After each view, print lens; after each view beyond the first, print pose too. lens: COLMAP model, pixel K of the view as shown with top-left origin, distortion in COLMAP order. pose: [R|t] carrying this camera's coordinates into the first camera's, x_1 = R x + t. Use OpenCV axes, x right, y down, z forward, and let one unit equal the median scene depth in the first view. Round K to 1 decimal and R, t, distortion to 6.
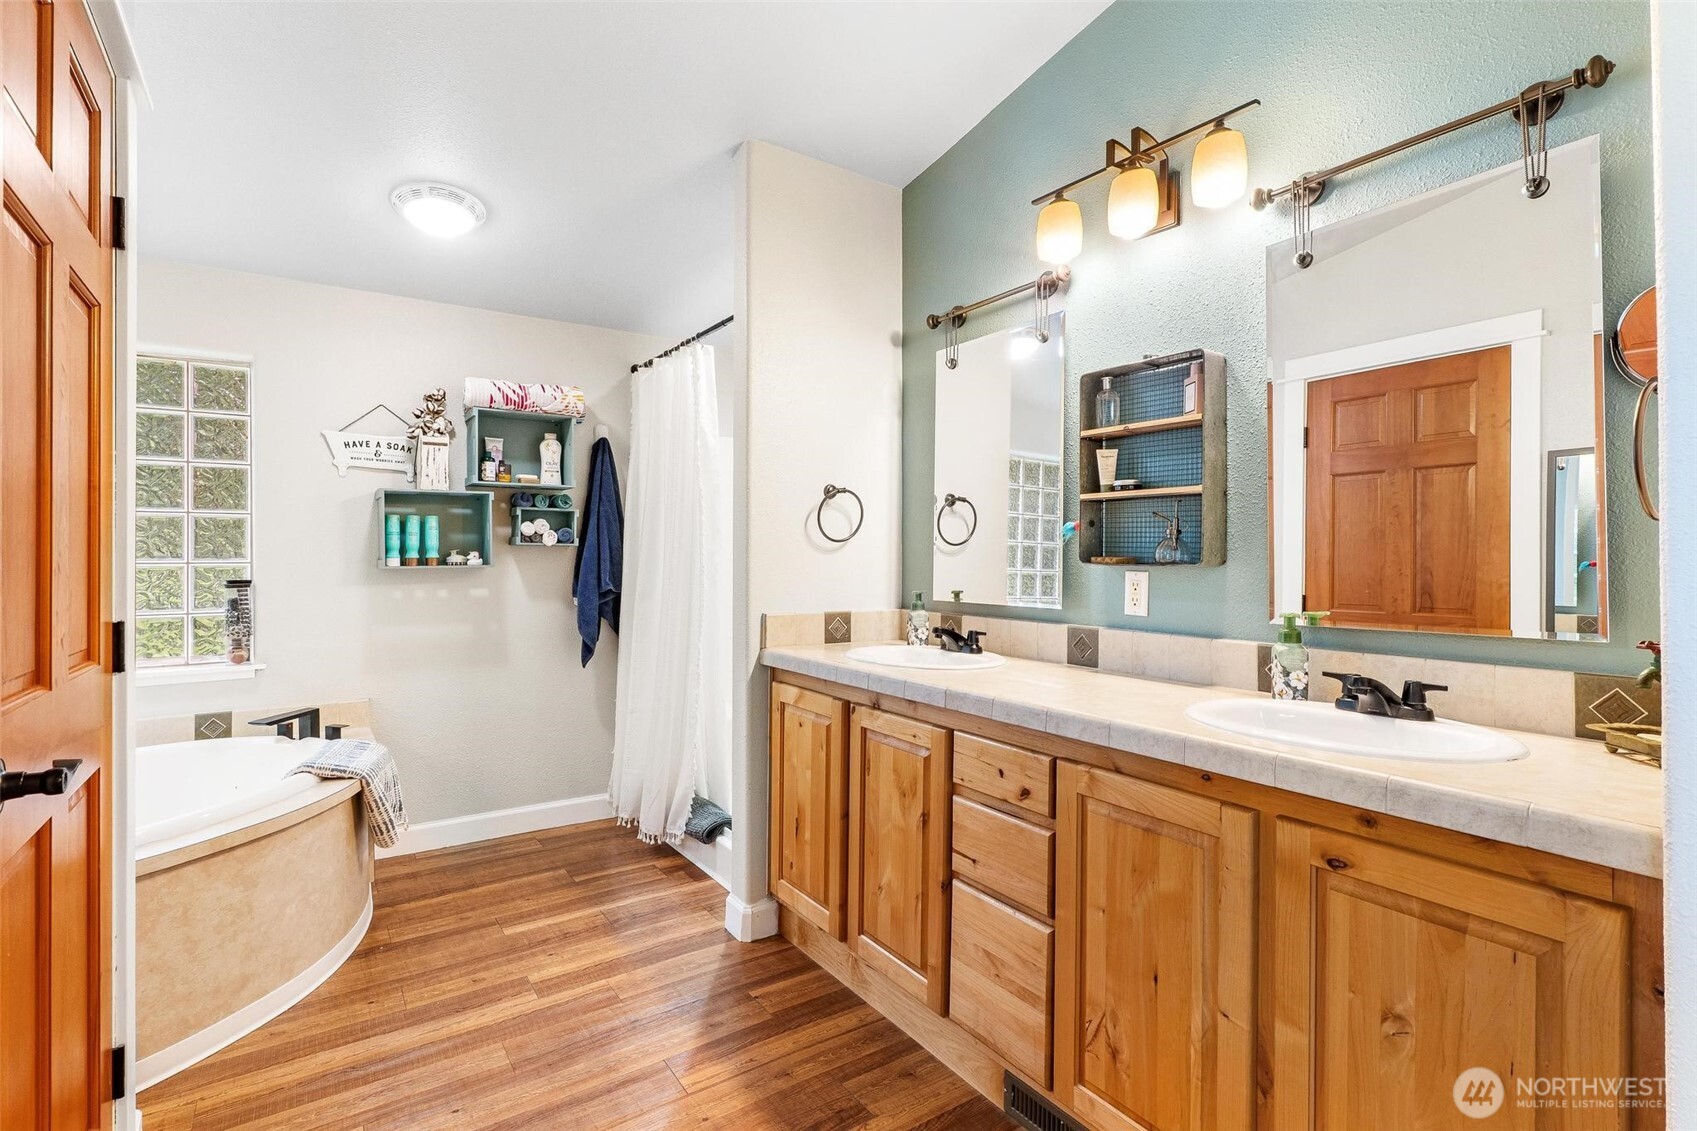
lens RADIAL K [[821.2, 0, 852.0], [0, 821.2, 551.5], [0, 0, 1]] dist [0.012577, -0.000414]
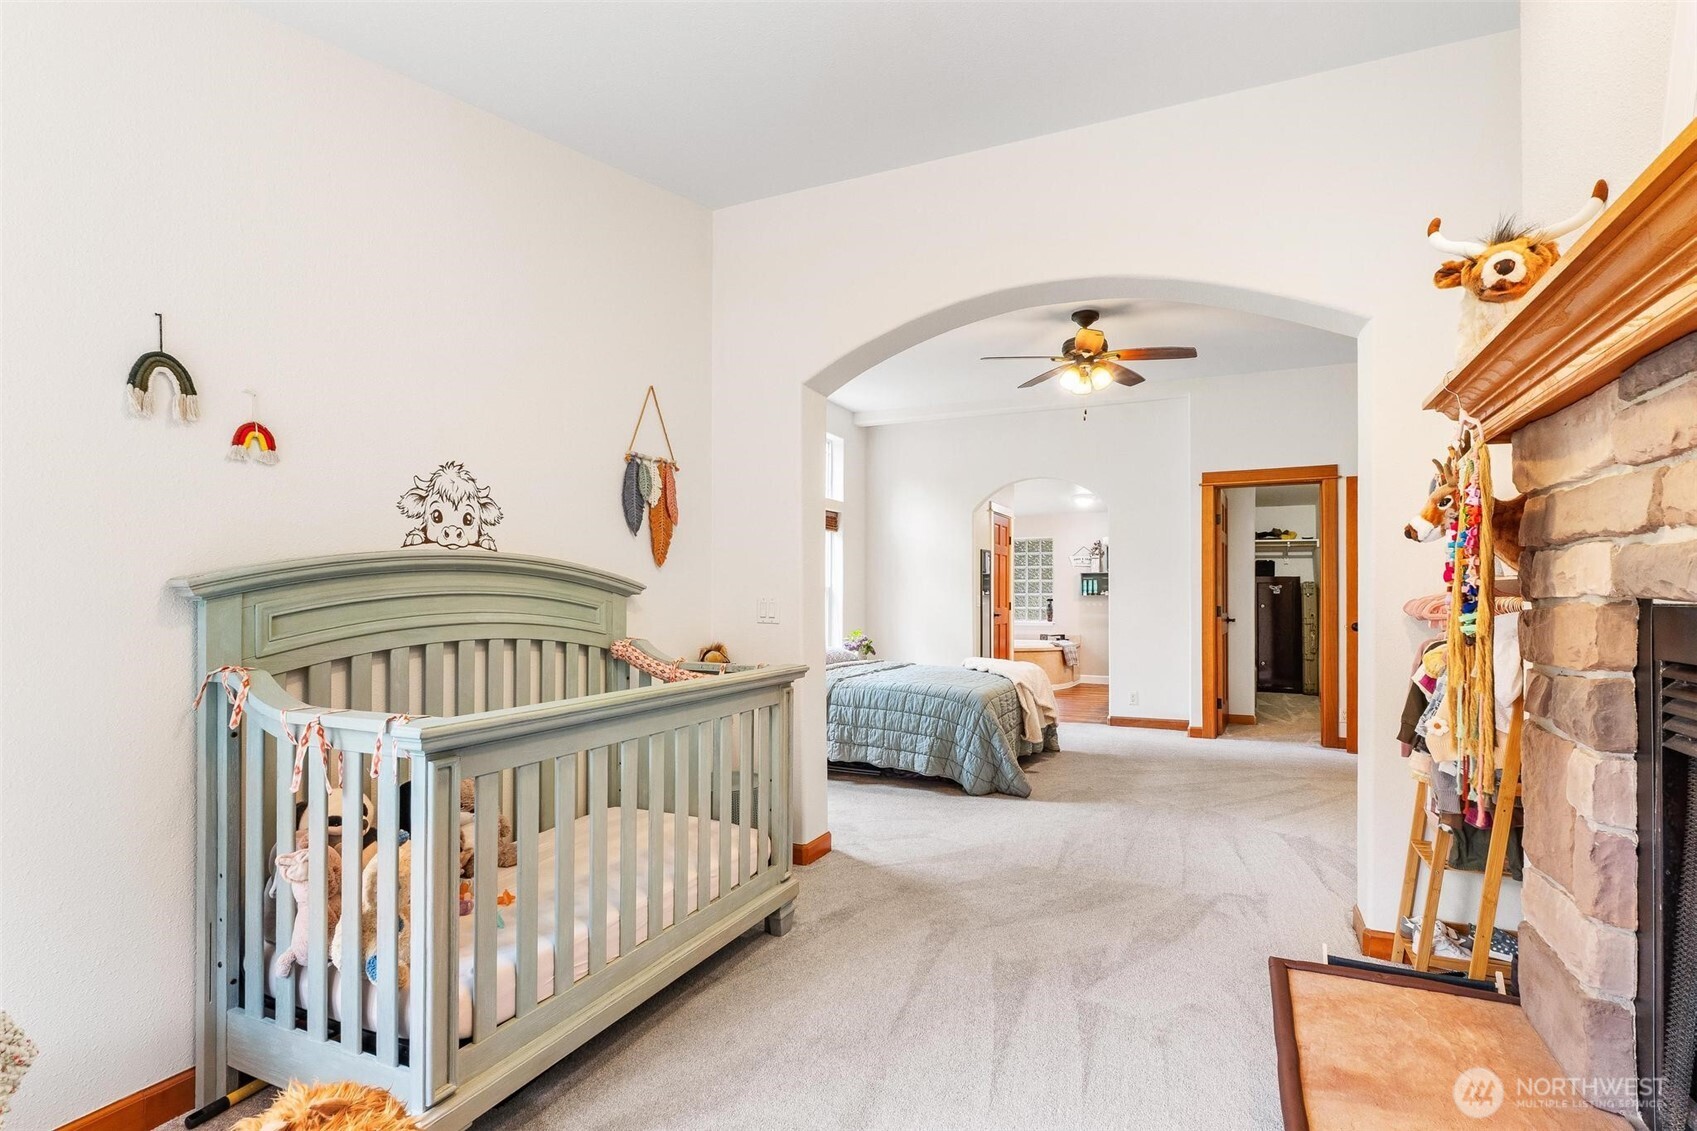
lens RADIAL K [[821.2, 0, 849.6], [0, 821.2, 578.4], [0, 0, 1]] dist [0.012577, -0.000414]
pose [[0.514416, -0.015669, -0.857398, 1.871333], [0.000522, 0.999839, -0.017959, 0.008382], [0.857541, 0.008791, 0.514341, -1.588405]]
